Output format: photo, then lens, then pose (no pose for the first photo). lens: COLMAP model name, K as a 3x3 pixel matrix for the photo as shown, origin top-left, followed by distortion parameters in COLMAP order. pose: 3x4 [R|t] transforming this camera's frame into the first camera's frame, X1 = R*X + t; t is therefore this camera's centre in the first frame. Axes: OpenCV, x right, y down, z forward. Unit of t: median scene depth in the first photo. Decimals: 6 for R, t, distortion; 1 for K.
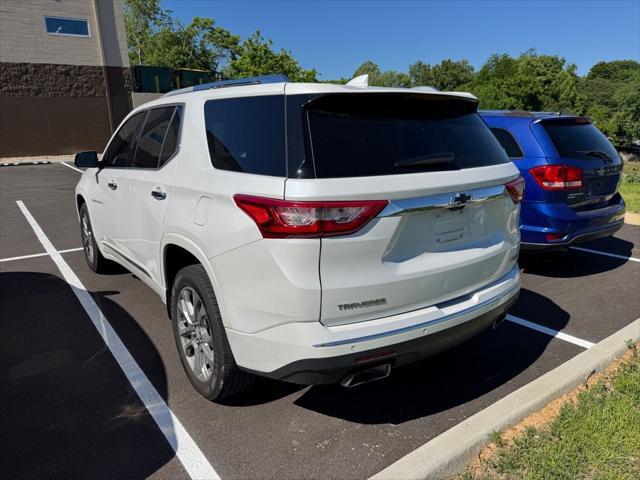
lens RADIAL K [[454.4, 0, 329.5], [0, 454.4, 241.0], [0, 0, 1]] dist [-0.000713, -0.004211]
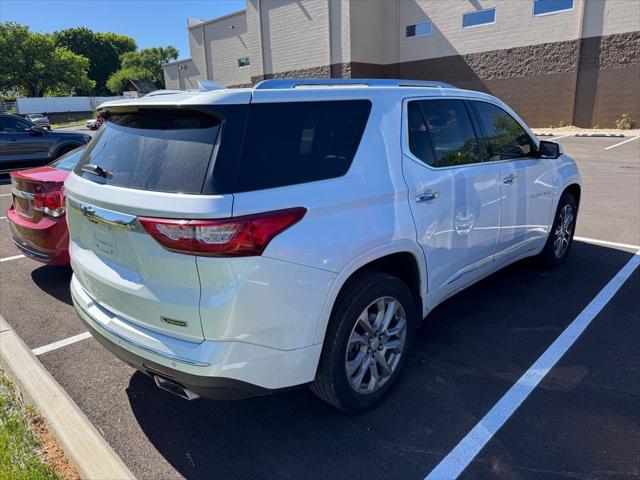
lens RADIAL K [[454.4, 0, 326.2], [0, 454.4, 240.4], [0, 0, 1]] dist [-0.001867, -0.003730]
pose [[0.199253, 0.270813, -0.941785, 0.945980], [-0.201686, 0.951814, 0.231026, -0.243450], [0.958969, 0.143912, 0.244271, 0.840192]]
